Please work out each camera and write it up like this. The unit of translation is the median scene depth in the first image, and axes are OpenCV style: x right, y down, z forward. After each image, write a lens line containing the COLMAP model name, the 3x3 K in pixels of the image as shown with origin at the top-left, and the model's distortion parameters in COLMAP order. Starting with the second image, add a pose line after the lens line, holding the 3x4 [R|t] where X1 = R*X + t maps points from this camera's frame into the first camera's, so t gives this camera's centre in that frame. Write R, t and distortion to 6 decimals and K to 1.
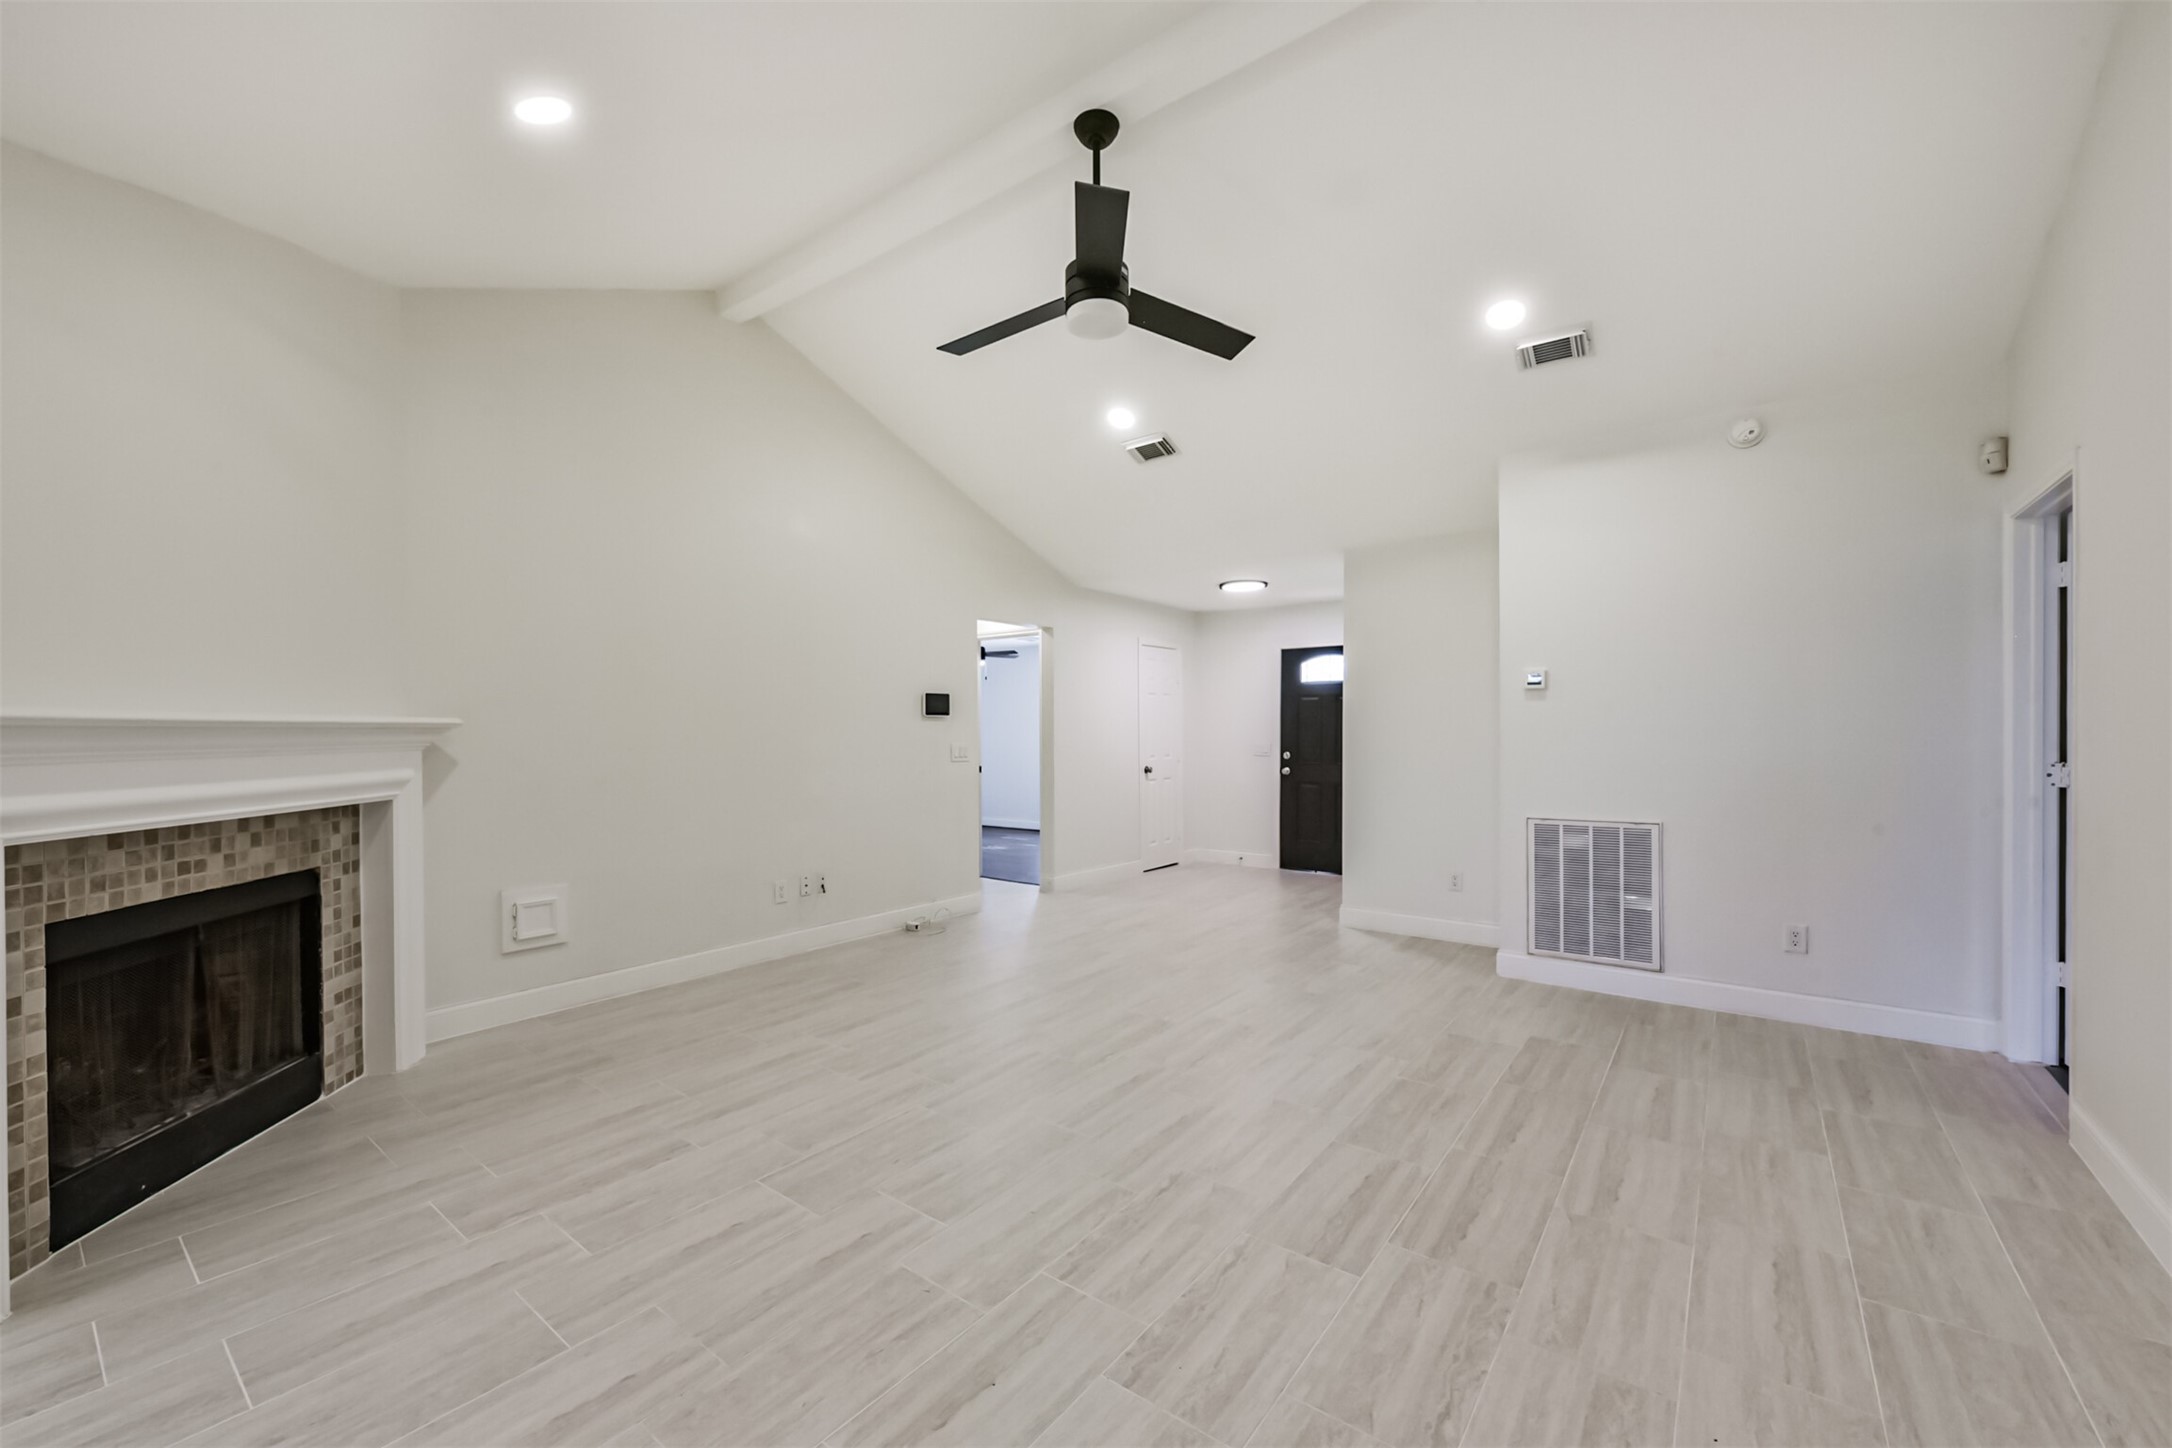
lens RADIAL K [[859.4, 0, 1089.4], [0, 859.4, 735.2], [0, 0, 1]] dist [-0.001400, -0.000496]
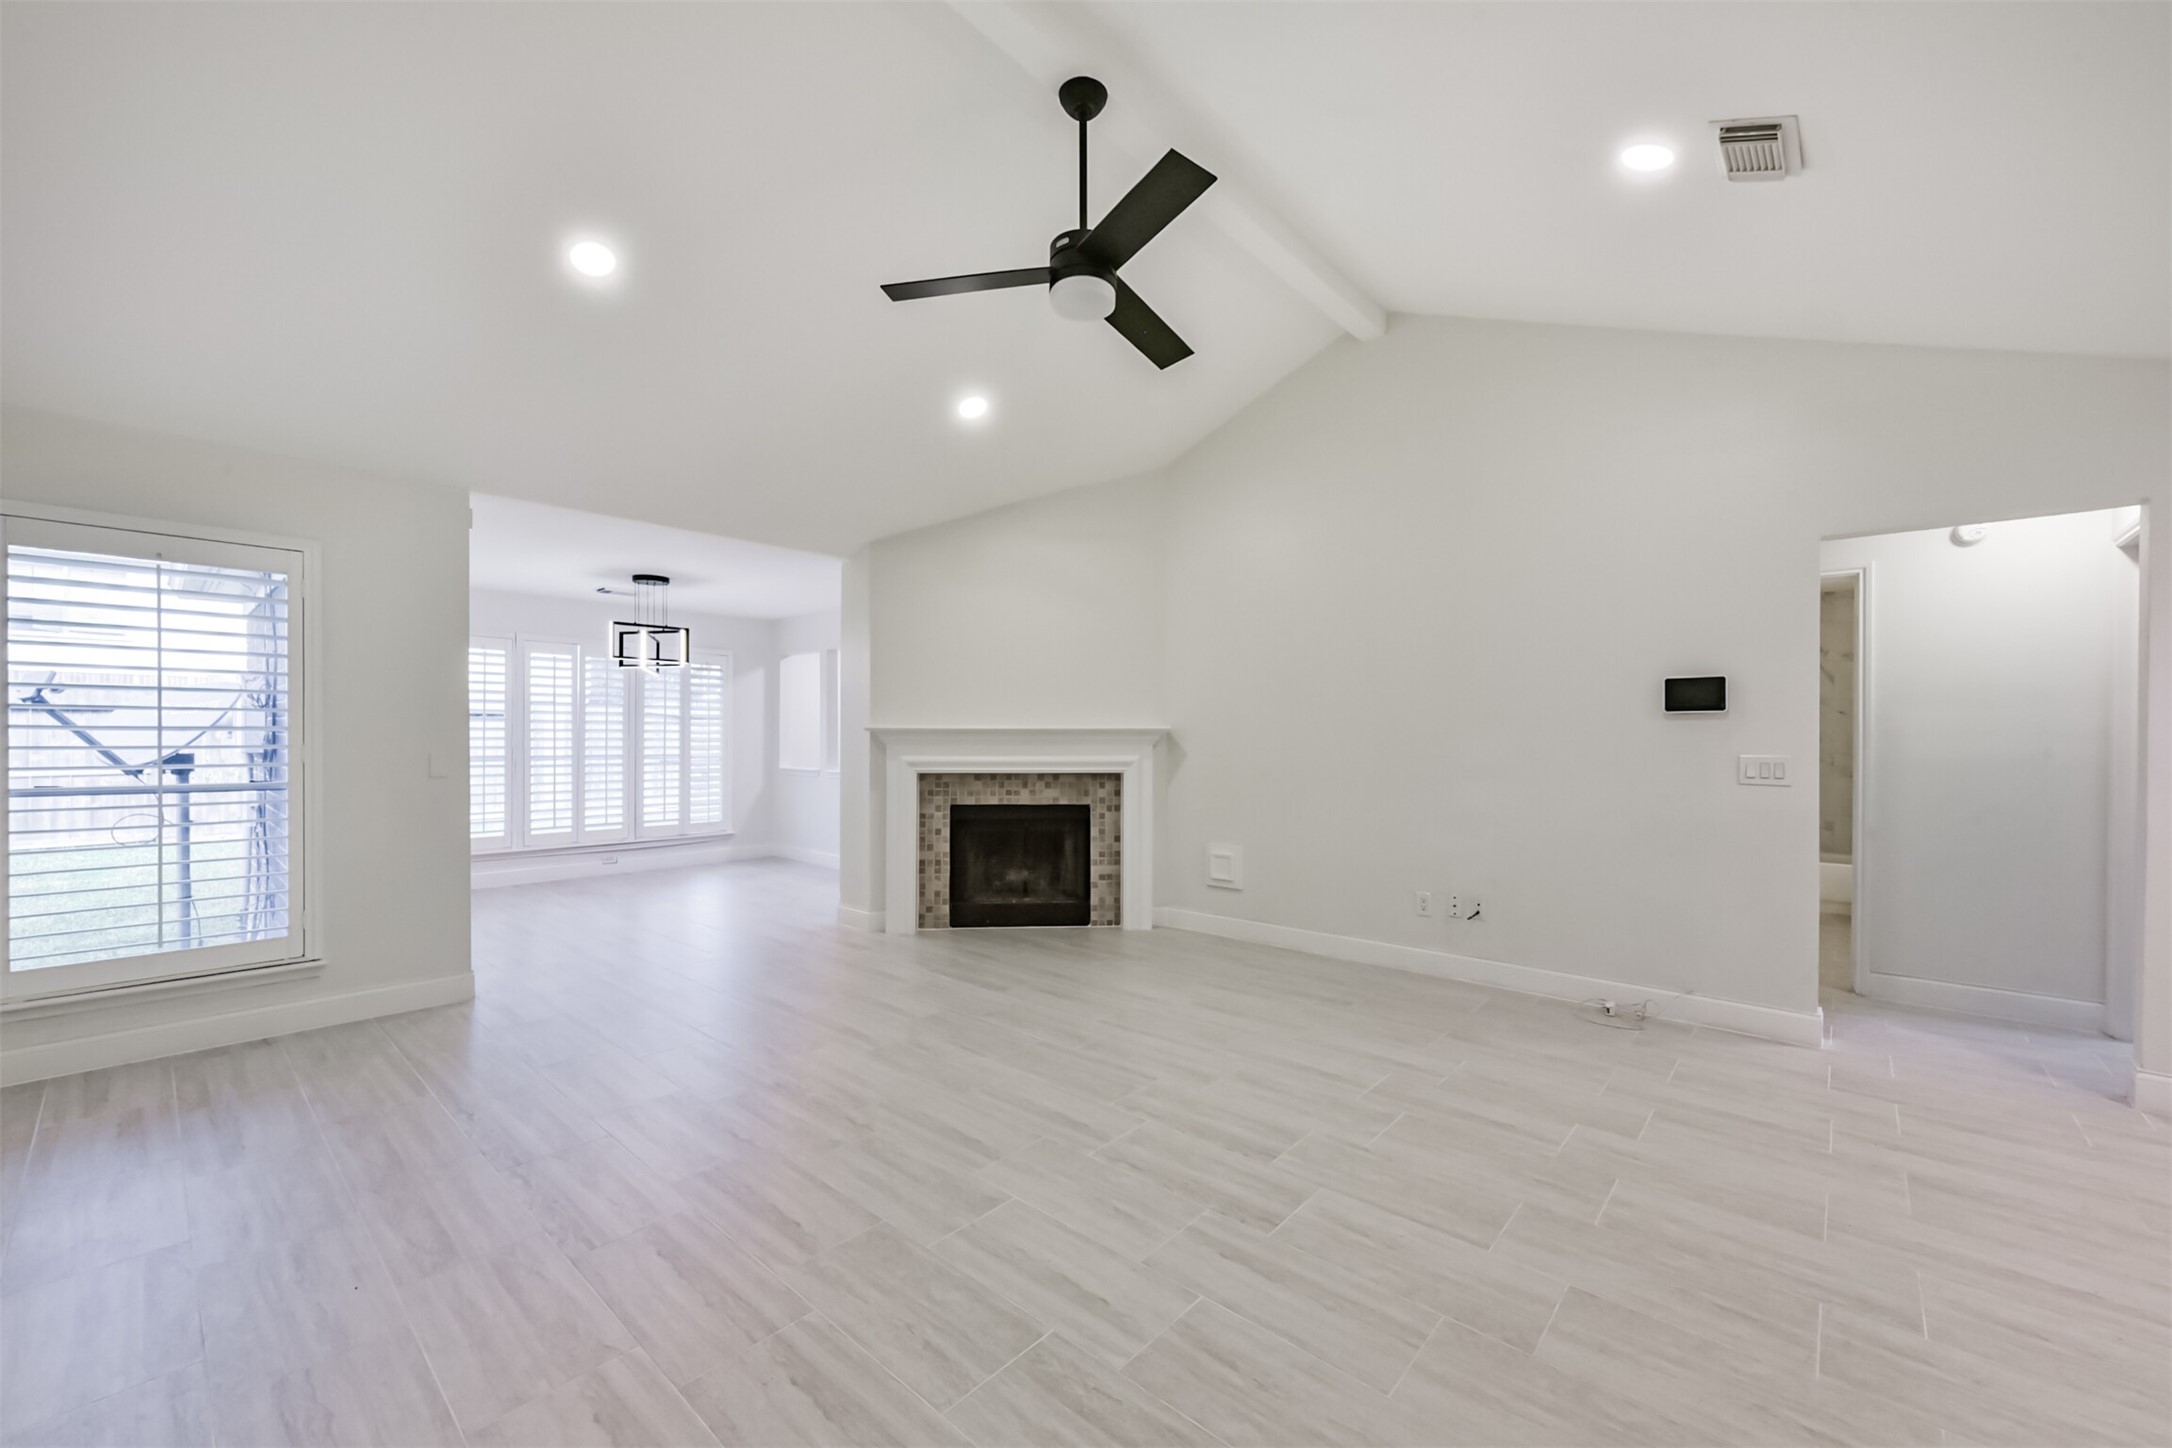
lens RADIAL K [[853.8, 0, 1077.0], [0, 853.8, 732.5], [0, 0, 1]] dist [0.000870, -0.000300]
pose [[-0.085903, 0.001275, -0.996303, 1.001699], [-0.006635, 0.999976, 0.001852, -0.009673], [0.996281, 0.006769, -0.085893, 1.141928]]
